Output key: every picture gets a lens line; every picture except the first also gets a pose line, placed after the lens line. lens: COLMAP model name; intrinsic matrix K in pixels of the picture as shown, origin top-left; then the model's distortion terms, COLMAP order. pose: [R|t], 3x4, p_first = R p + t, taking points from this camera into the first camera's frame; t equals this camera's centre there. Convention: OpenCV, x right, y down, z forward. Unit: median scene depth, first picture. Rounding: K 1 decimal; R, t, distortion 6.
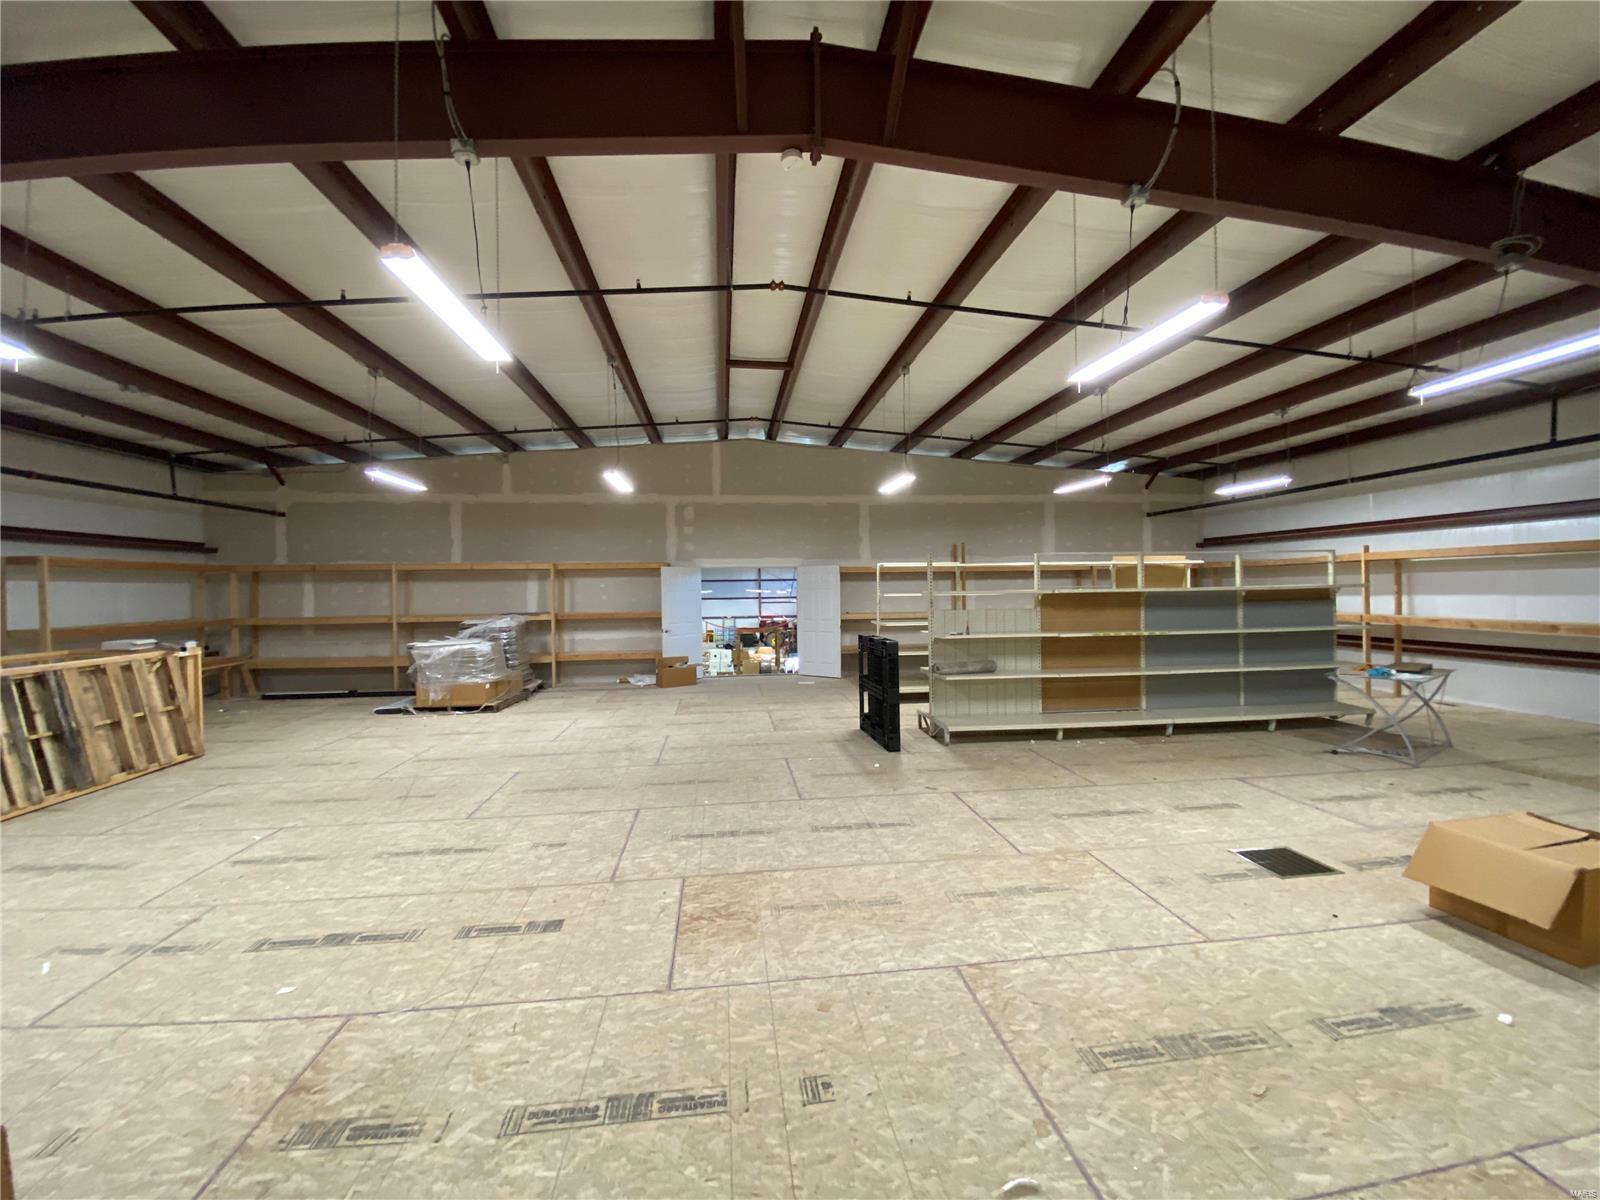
lens RADIAL K [[649.7, 0, 795.6], [0, 649.7, 594.9], [0, 0, 1]] dist [0.025015, -0.027596]
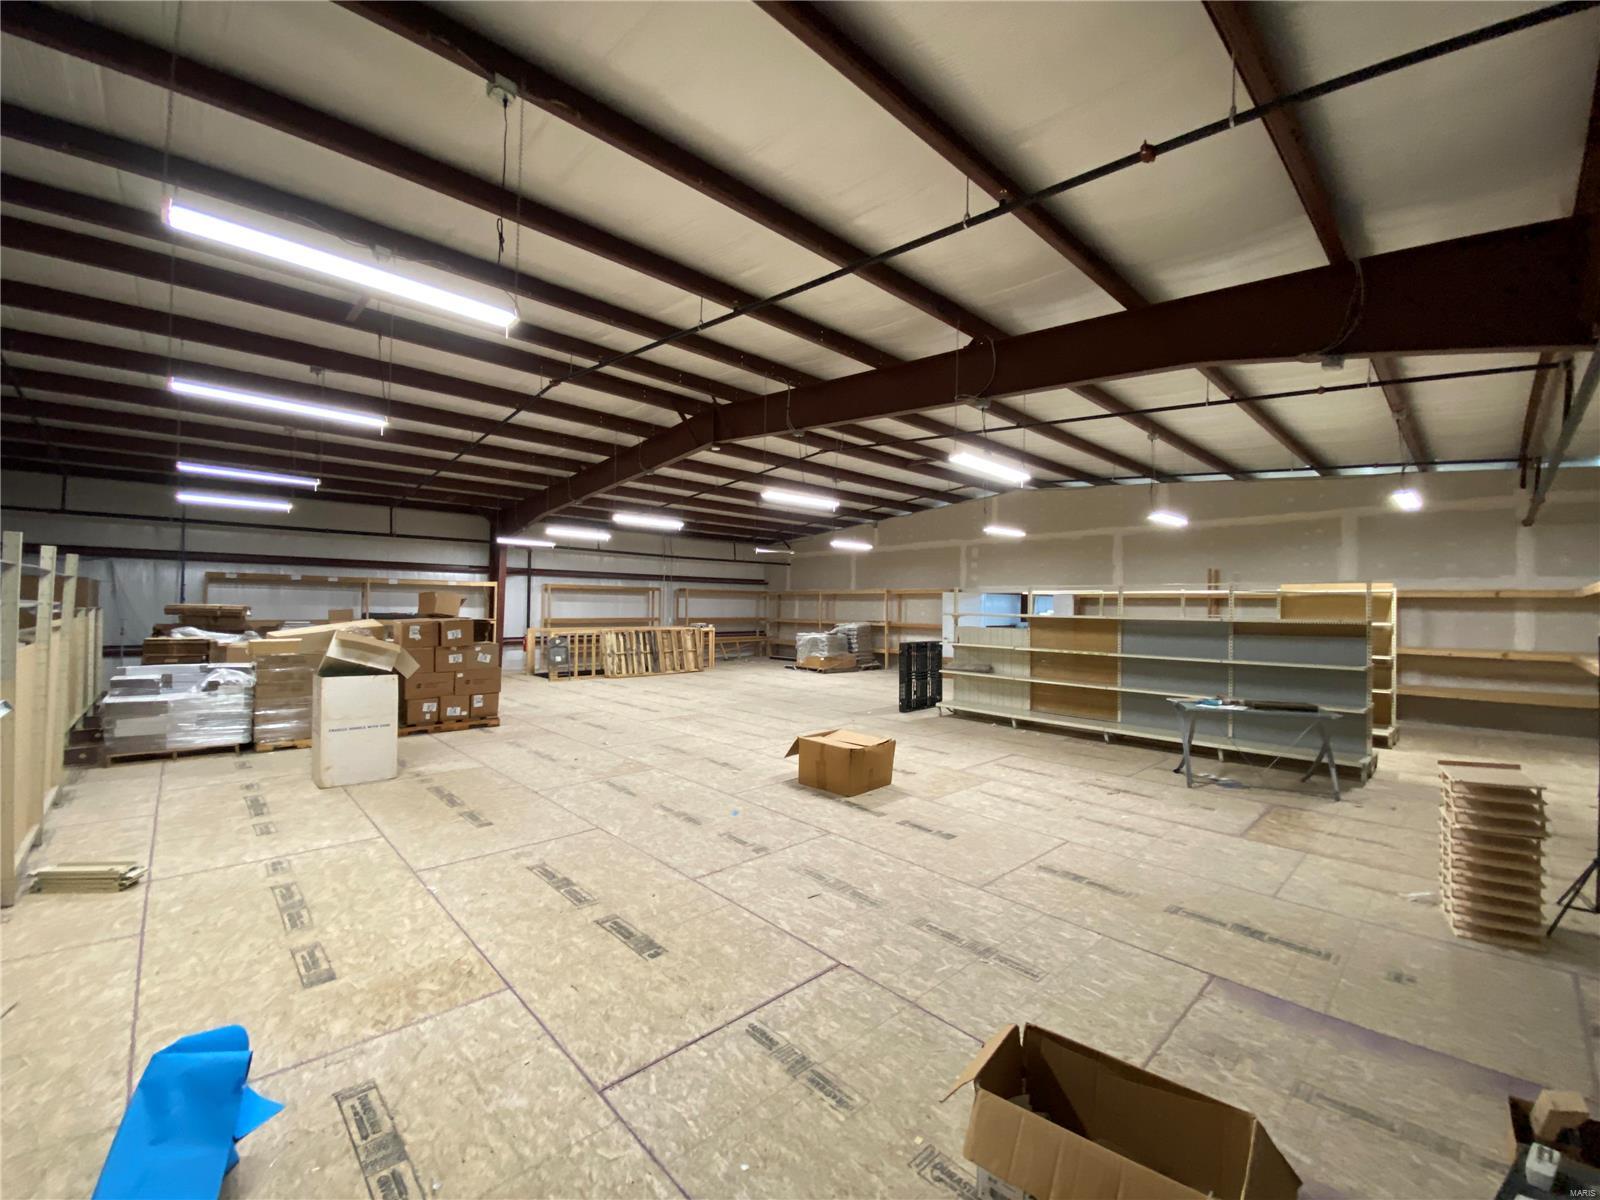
lens RADIAL K [[649.7, 0, 795.6], [0, 649.7, 594.9], [0, 0, 1]] dist [0.025015, -0.027596]
pose [[0.579701, 0.006330, -0.814805, 1.001354], [-0.028556, 0.999513, -0.012552, -0.013704], [0.814329, 0.030543, 0.579600, -0.110410]]
